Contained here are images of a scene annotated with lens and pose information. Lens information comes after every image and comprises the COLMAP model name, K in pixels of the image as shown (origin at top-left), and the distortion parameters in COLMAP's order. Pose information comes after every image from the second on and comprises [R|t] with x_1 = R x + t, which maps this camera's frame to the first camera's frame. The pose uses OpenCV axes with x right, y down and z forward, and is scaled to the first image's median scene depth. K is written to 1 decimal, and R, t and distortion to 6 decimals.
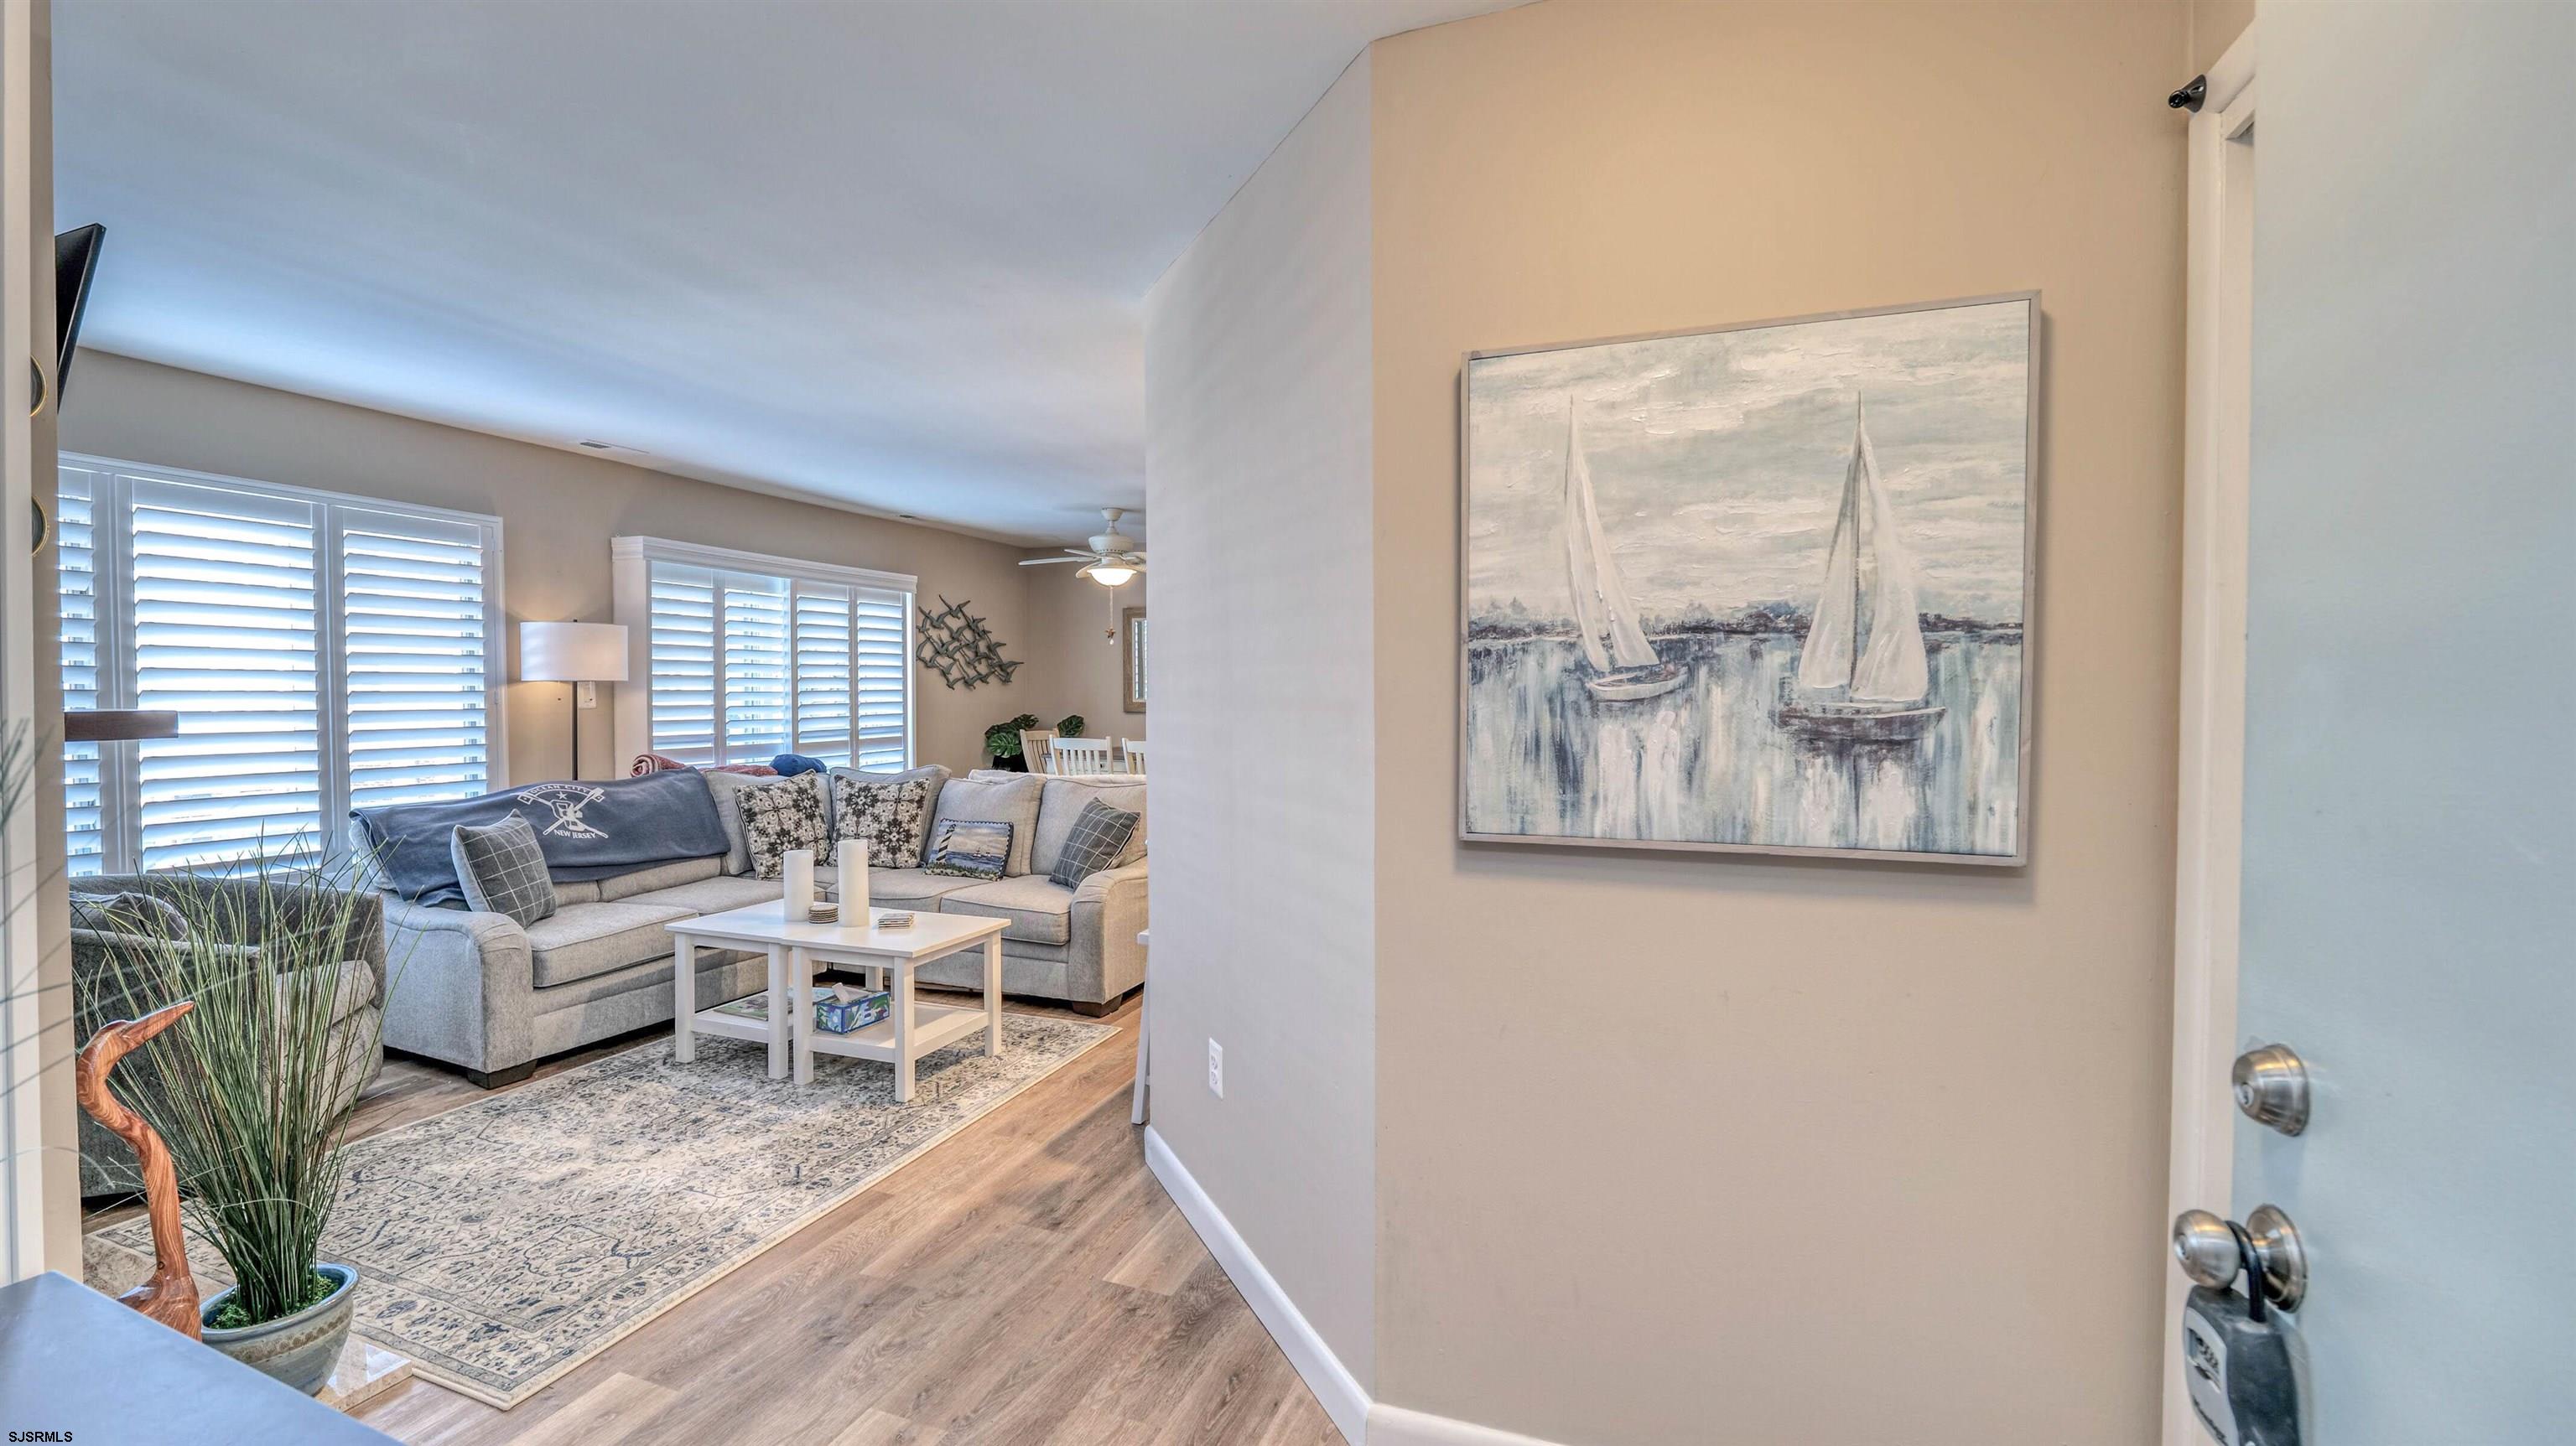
lens RADIAL K [[1045.2, 0, 1274.9], [0, 1045.2, 718.6], [0, 0, 1]] dist [-0.016450, 0.003084]
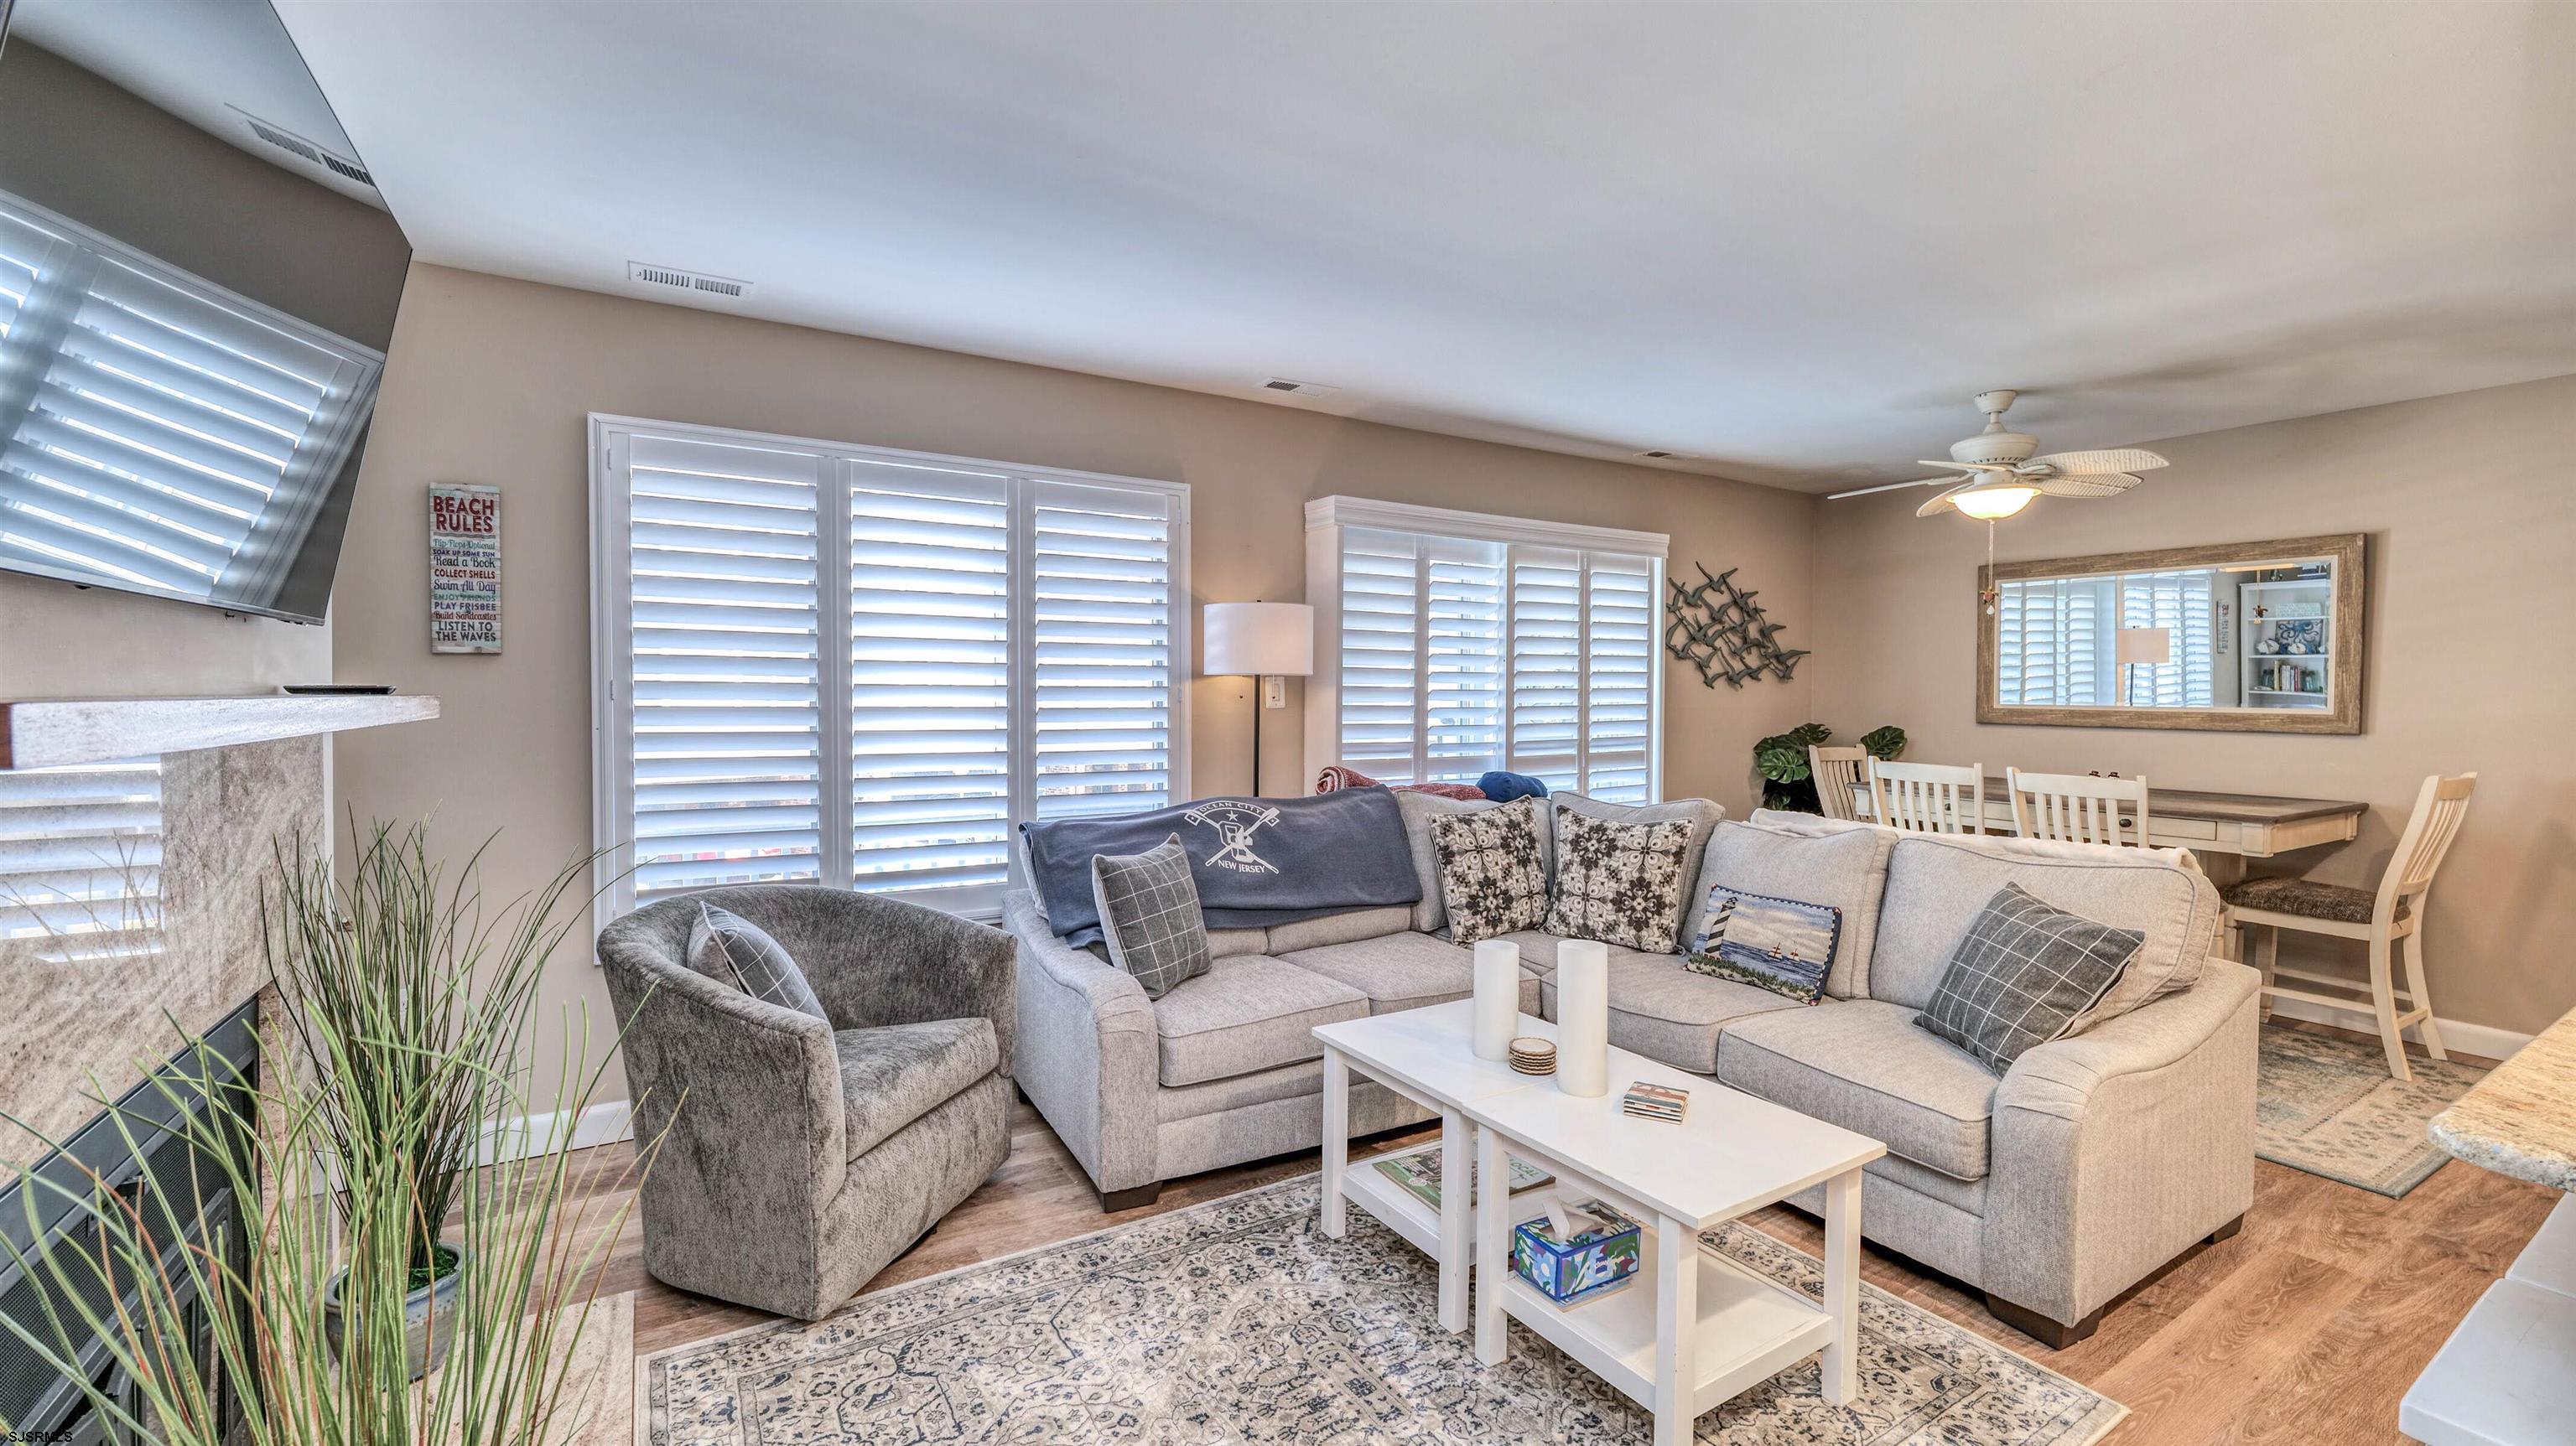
lens RADIAL K [[1045.2, 0, 1274.9], [0, 1045.2, 718.6], [0, 0, 1]] dist [-0.016450, 0.003084]
pose [[0.785936, 0.017989, -0.618047, -0.139661], [-0.019705, 0.999798, 0.004042, -0.004868], [0.617994, 0.009002, 0.786131, 0.332861]]
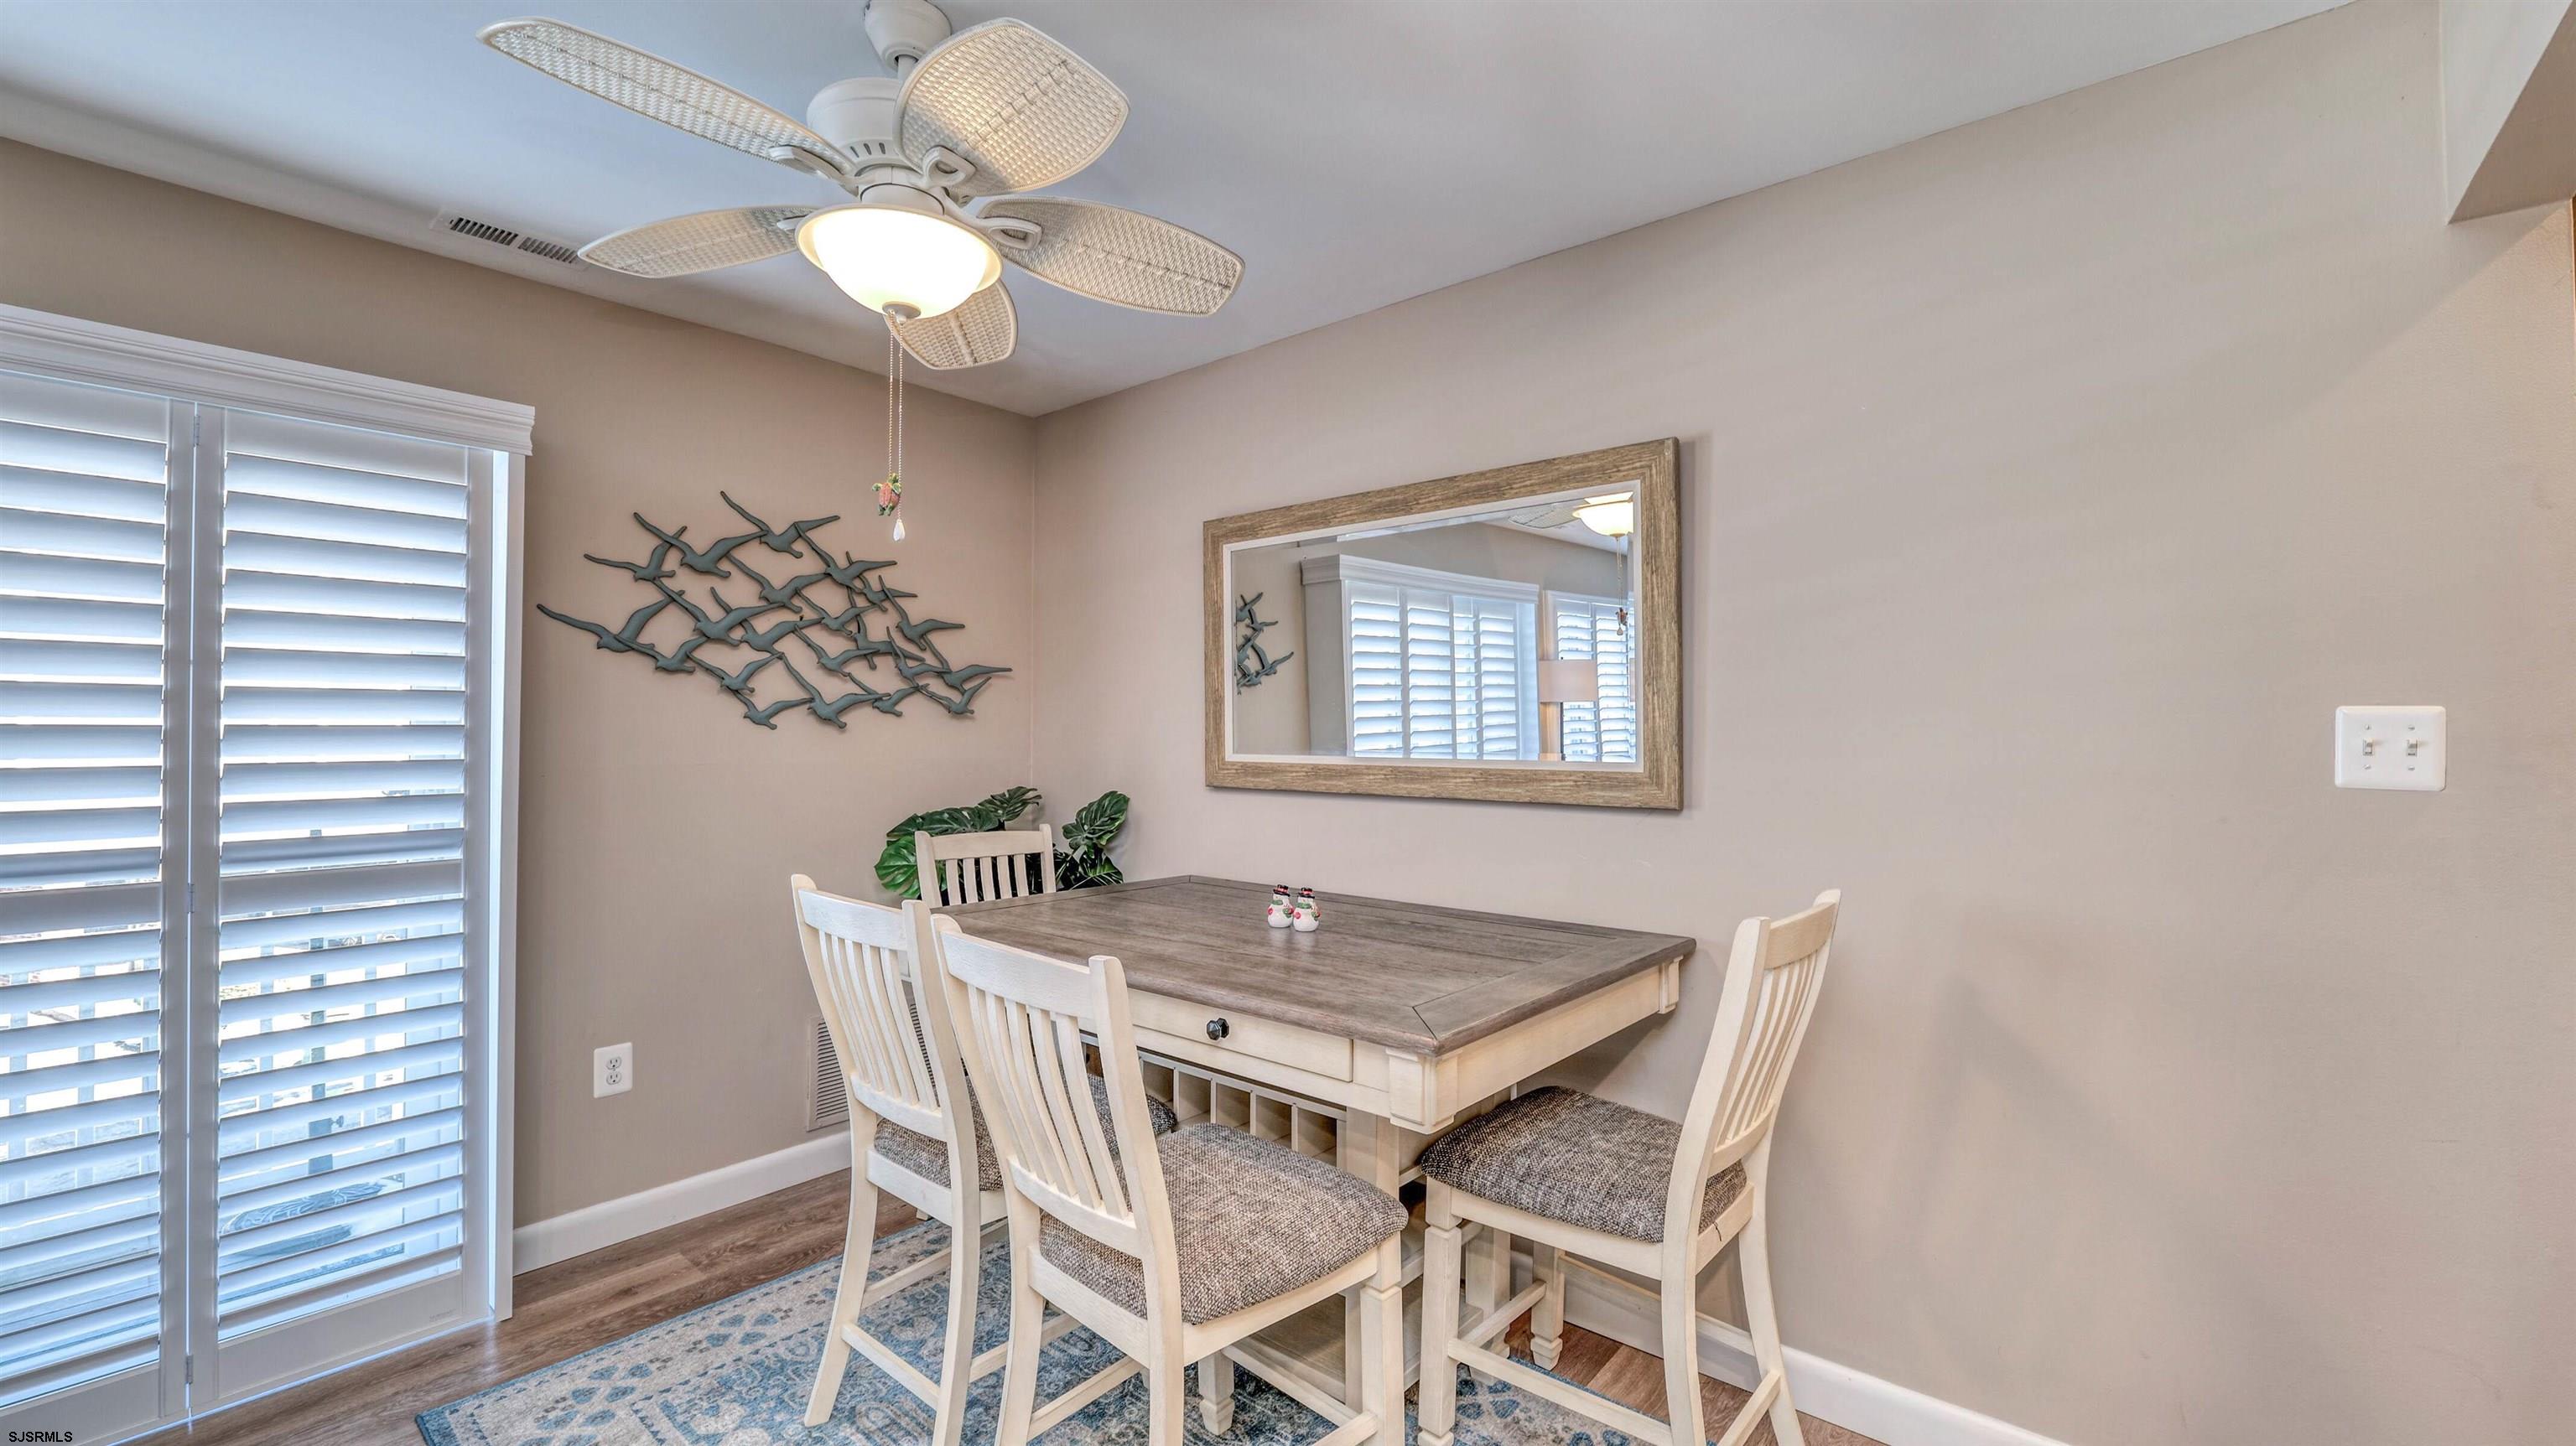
lens RADIAL K [[1032.8, 0, 1288.1], [0, 1032.8, 717.6], [0, 0, 1]] dist [-0.016250, -0.000123]
pose [[0.943448, -0.006931, -0.331447, 0.018785], [-0.009081, 0.998866, -0.046735, -0.023168], [0.331395, 0.047101, 0.942316, 1.028789]]
